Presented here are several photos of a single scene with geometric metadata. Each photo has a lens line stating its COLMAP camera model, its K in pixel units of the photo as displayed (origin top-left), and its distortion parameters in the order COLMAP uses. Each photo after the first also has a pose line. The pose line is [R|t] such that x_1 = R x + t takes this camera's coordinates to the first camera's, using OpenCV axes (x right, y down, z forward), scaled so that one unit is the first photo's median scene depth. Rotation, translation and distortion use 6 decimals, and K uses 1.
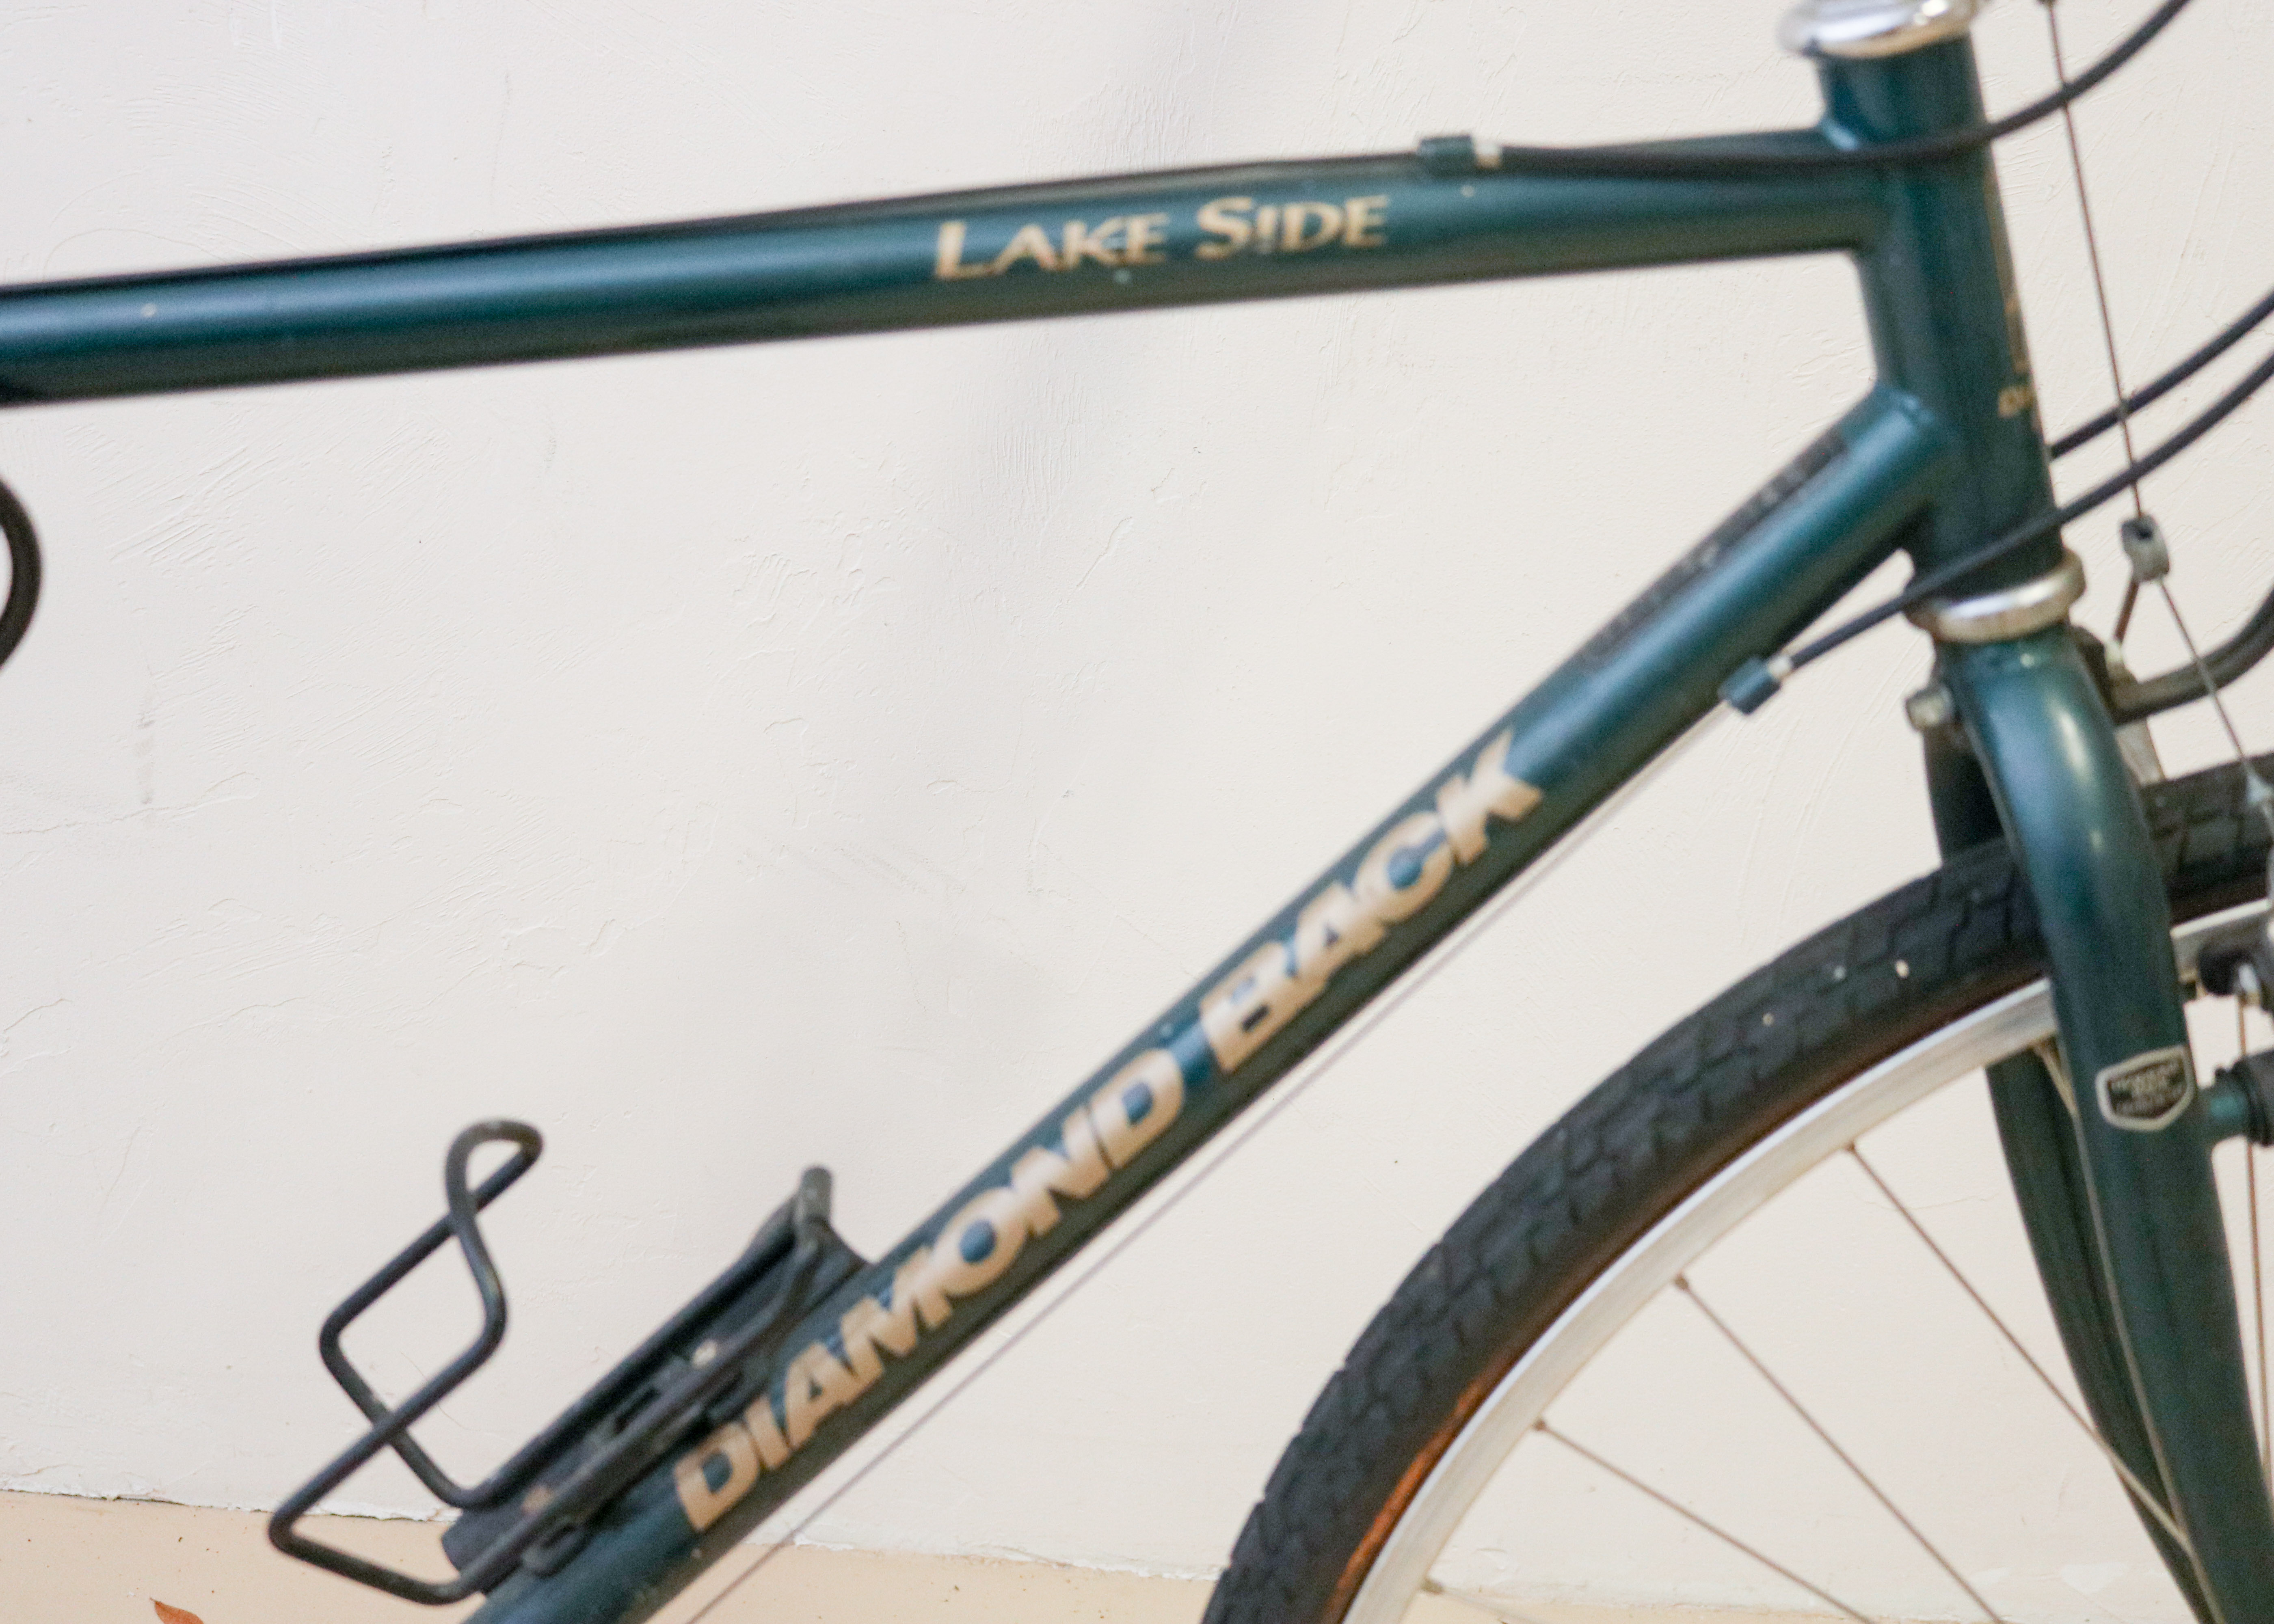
lens RADIAL K [[3244.7, 0, 1135.0], [0, 3244.7, 899.1], [0, 0, 1]] dist [-0.005447, 0.009102]
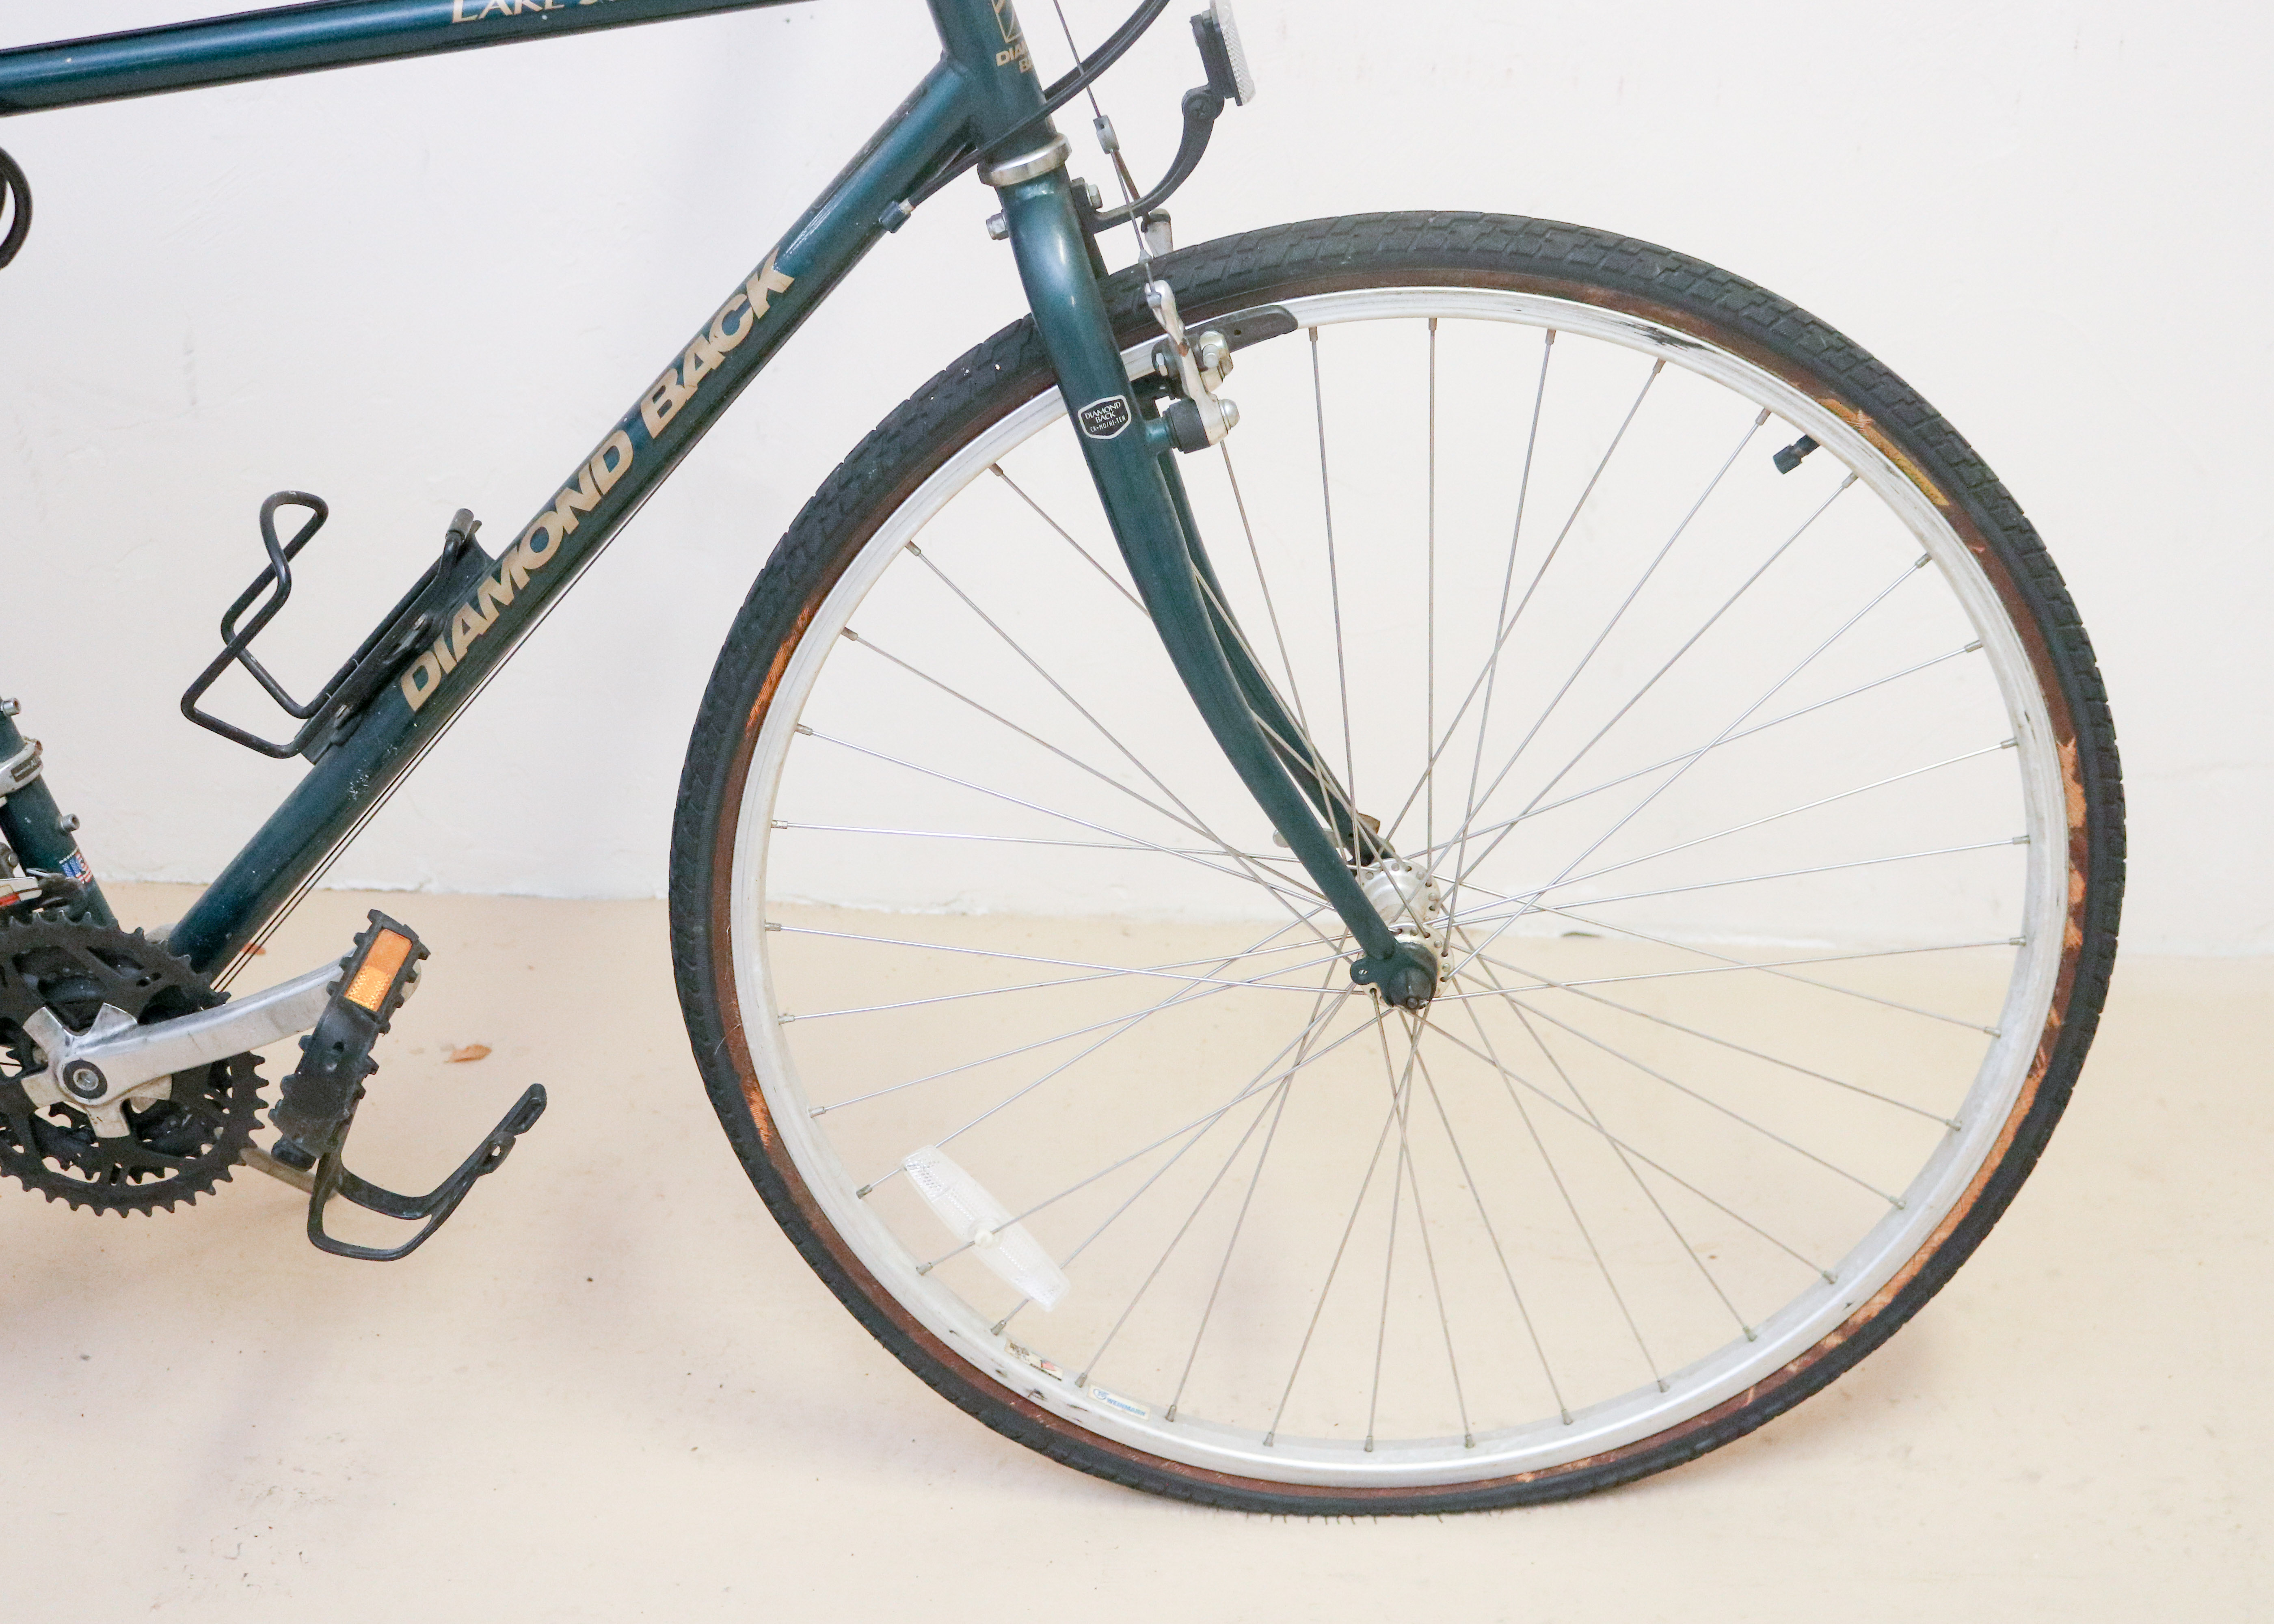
lens RADIAL K [[3148.9, 0, 1137.4], [0, 3148.9, 852.2], [0, 0, 1]] dist [-0.018448, 0.047608]
pose [[0.996556, -0.030632, -0.077060, 0.431585], [0.035227, 0.997637, 0.058995, 0.189720], [0.075071, -0.061507, 0.995279, -0.801685]]
